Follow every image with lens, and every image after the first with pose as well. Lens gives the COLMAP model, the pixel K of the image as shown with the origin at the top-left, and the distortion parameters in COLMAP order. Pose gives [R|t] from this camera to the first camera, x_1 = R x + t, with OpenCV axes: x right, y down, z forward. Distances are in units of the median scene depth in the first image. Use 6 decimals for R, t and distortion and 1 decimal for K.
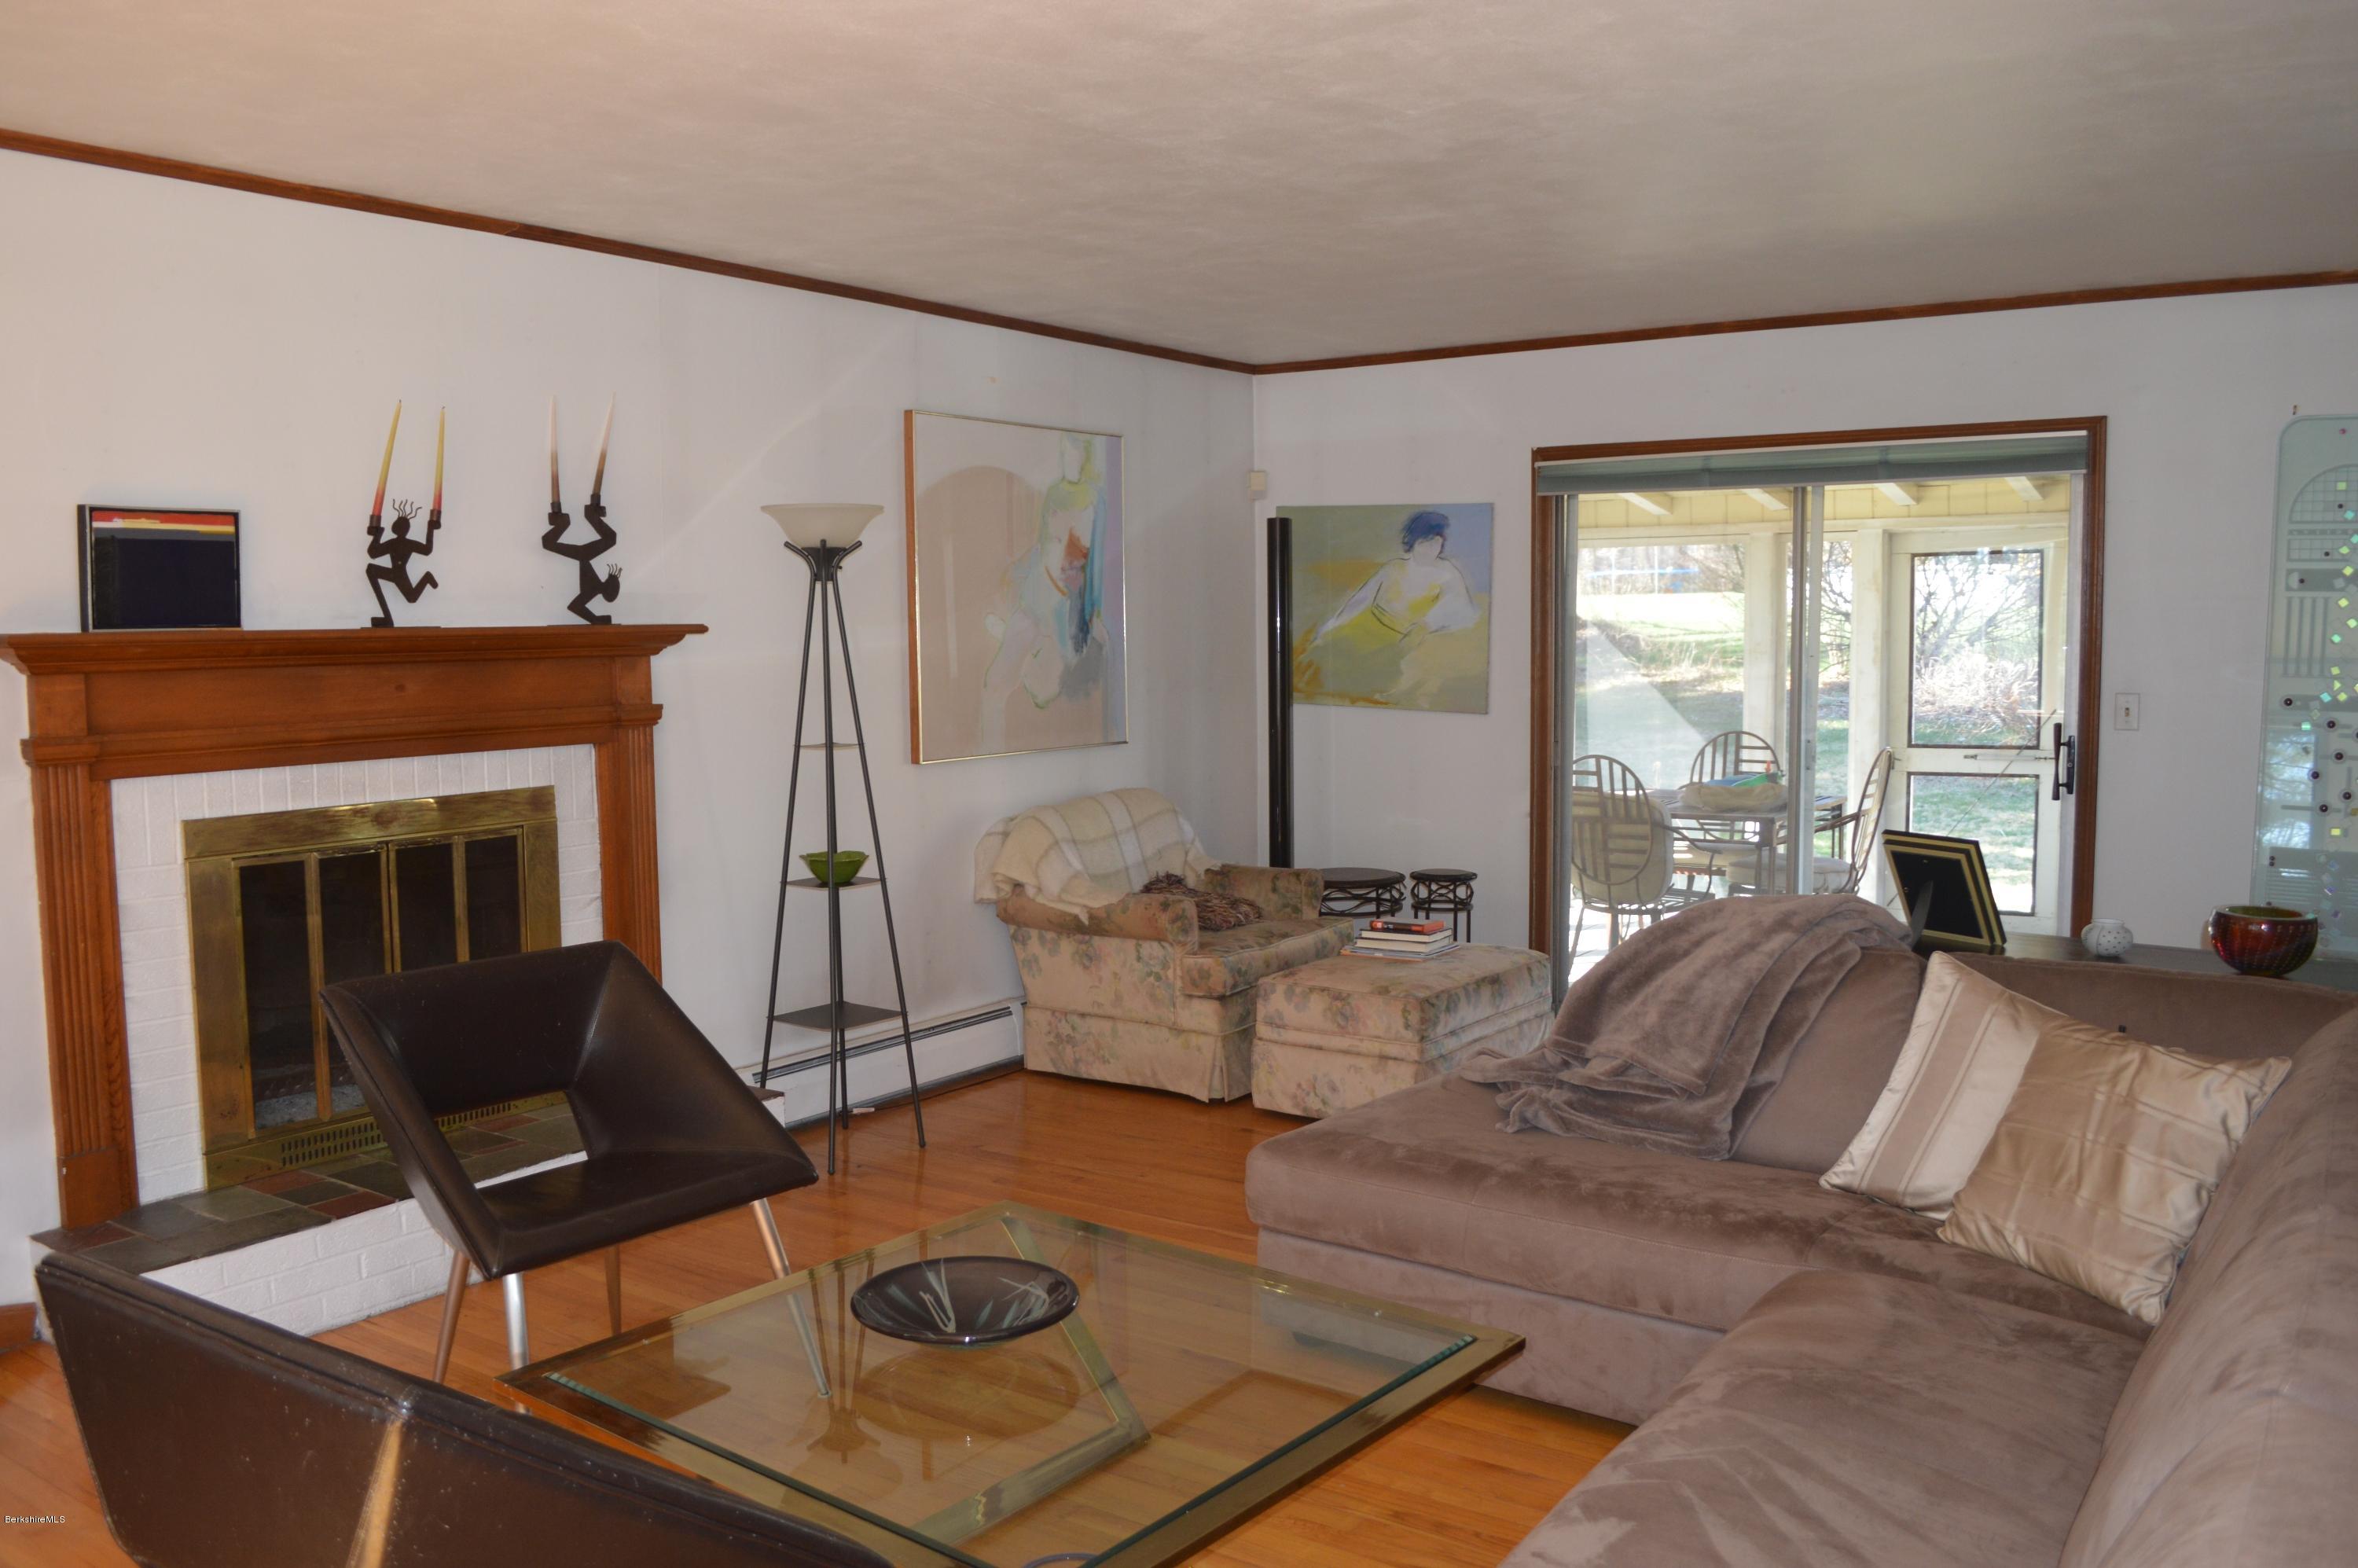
lens RADIAL K [[1941.5, 0, 1191.5], [0, 1941.5, 793.7], [0, 0, 1]] dist [-0.044625, 0.003137]
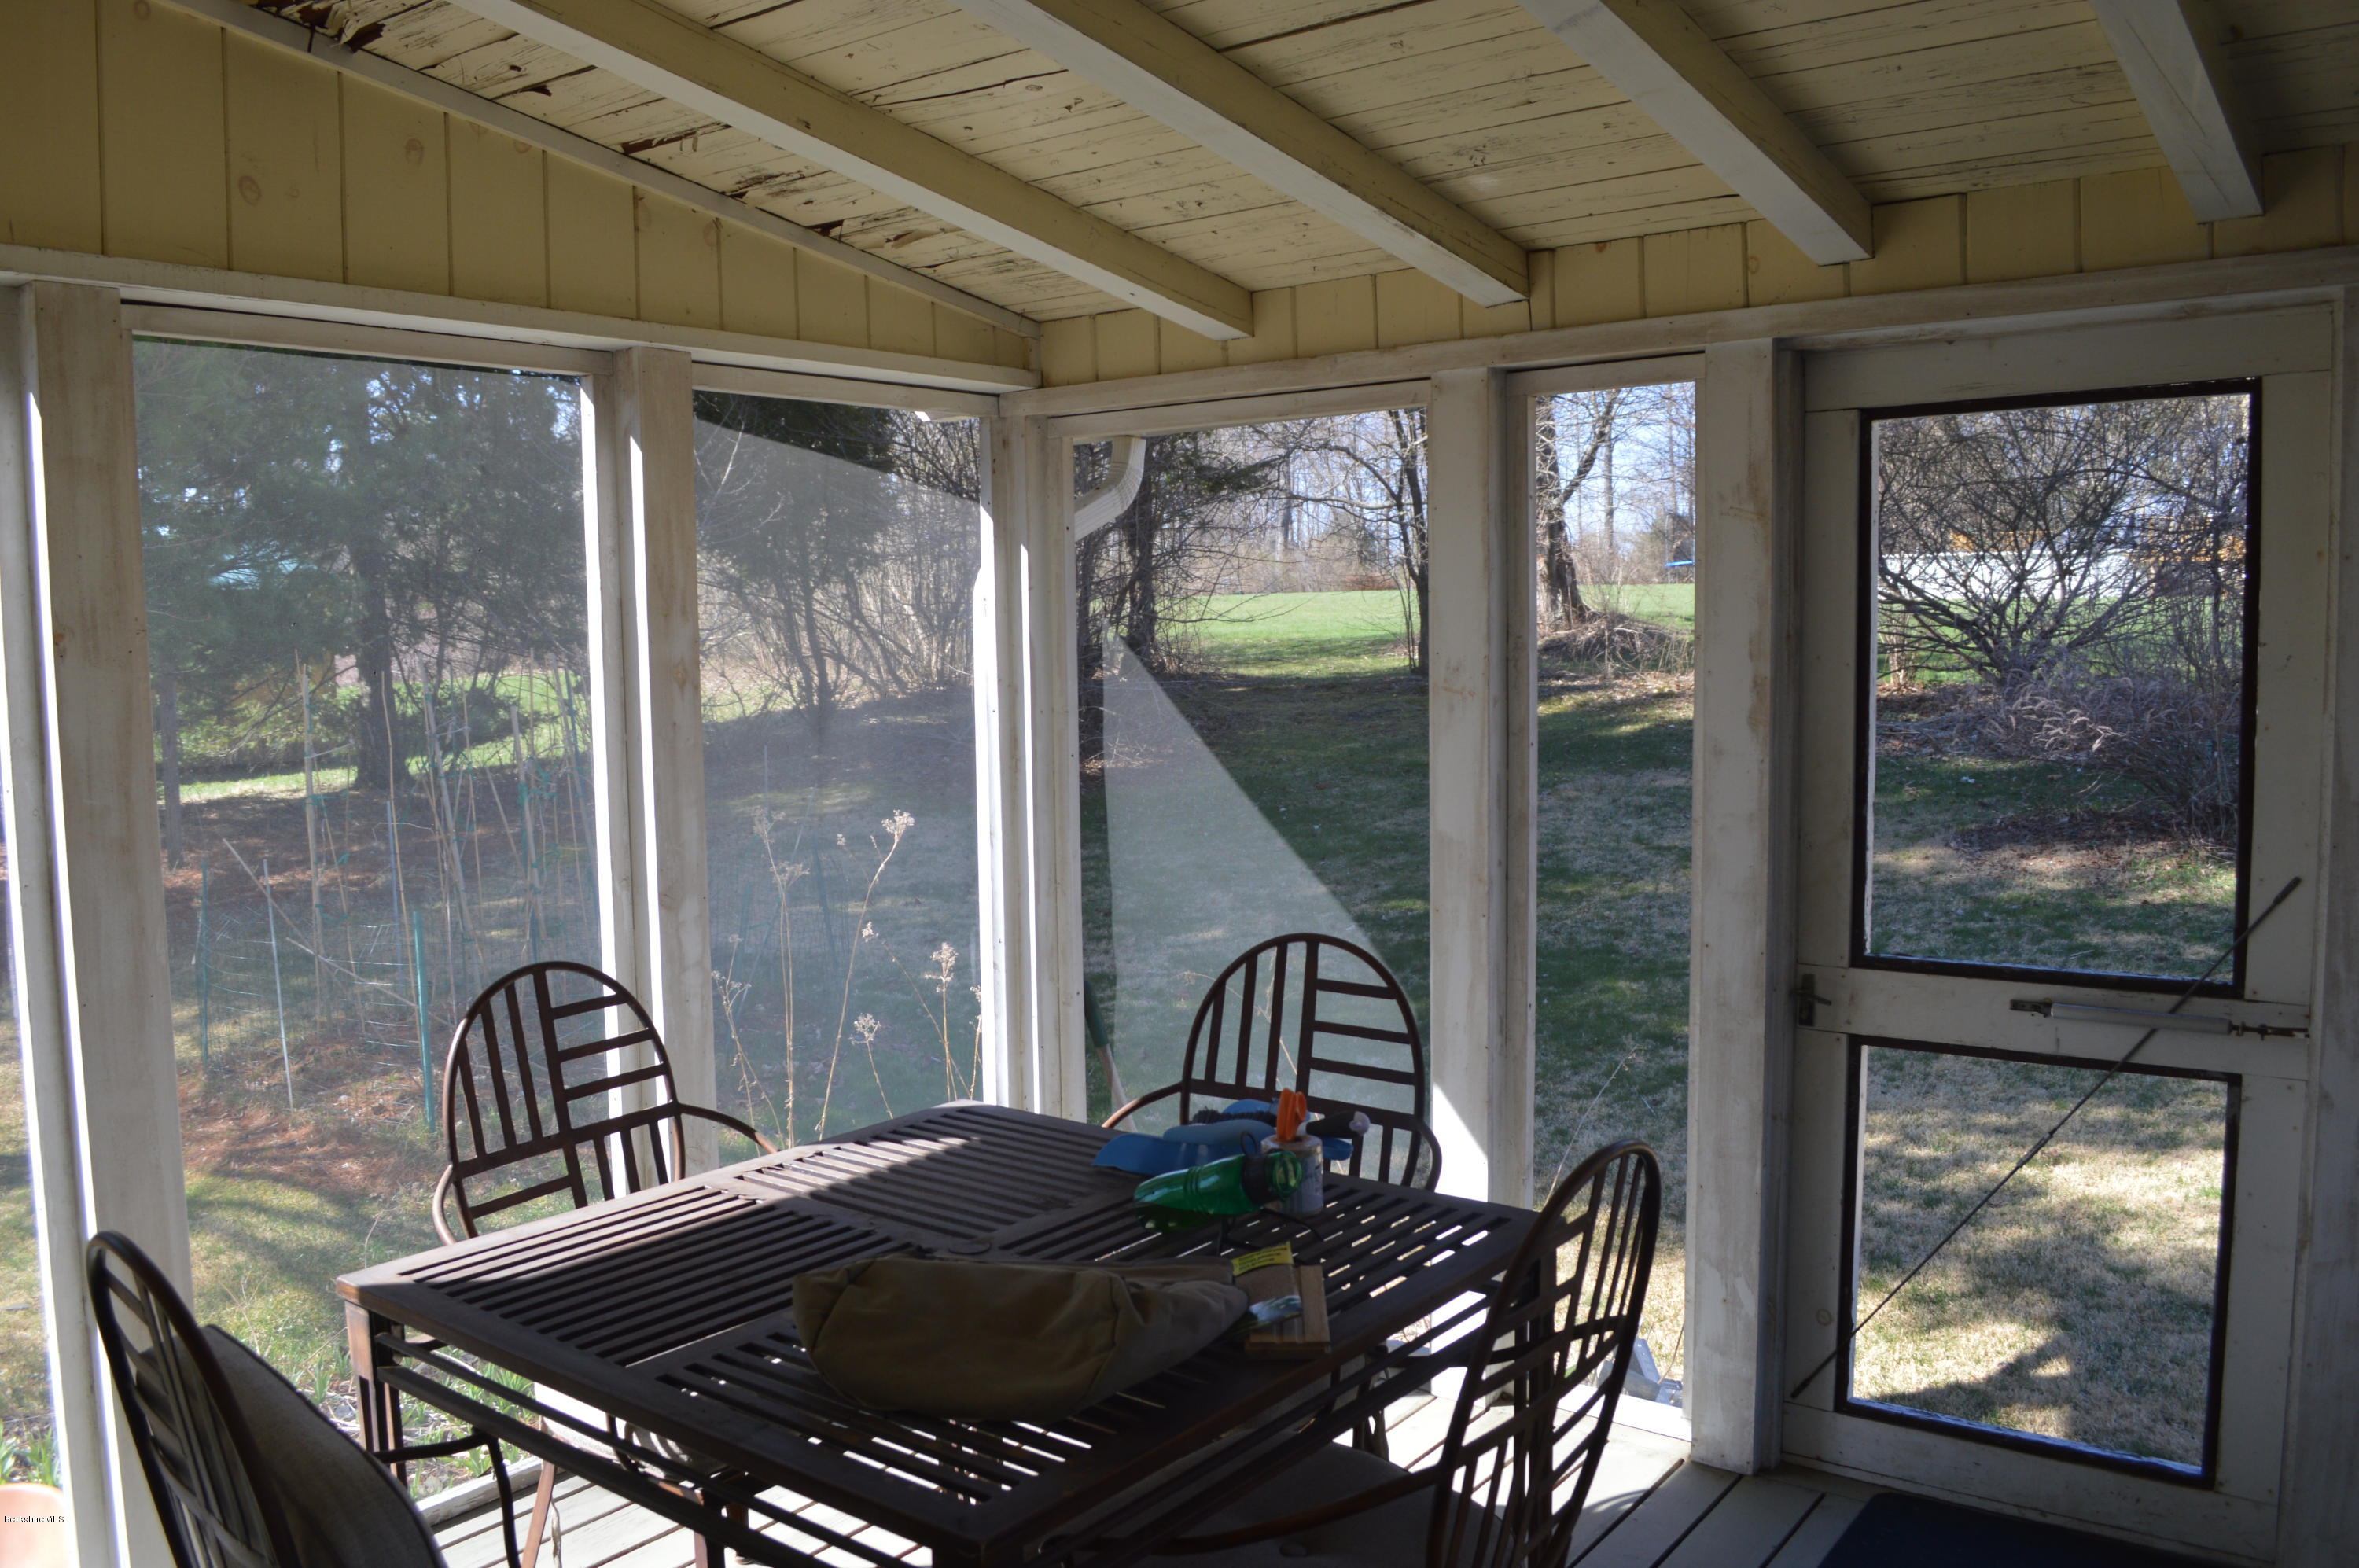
lens RADIAL K [[1942.4, 0, 1163.4], [0, 1942.4, 794.6], [0, 0, 1]] dist [-0.044625, 0.003137]
pose [[0.997772, -0.000689, -0.066708, 0.727240], [0.000755, 0.999999, 0.000966, -0.148510], [0.066708, -0.001014, 0.997772, 1.728945]]
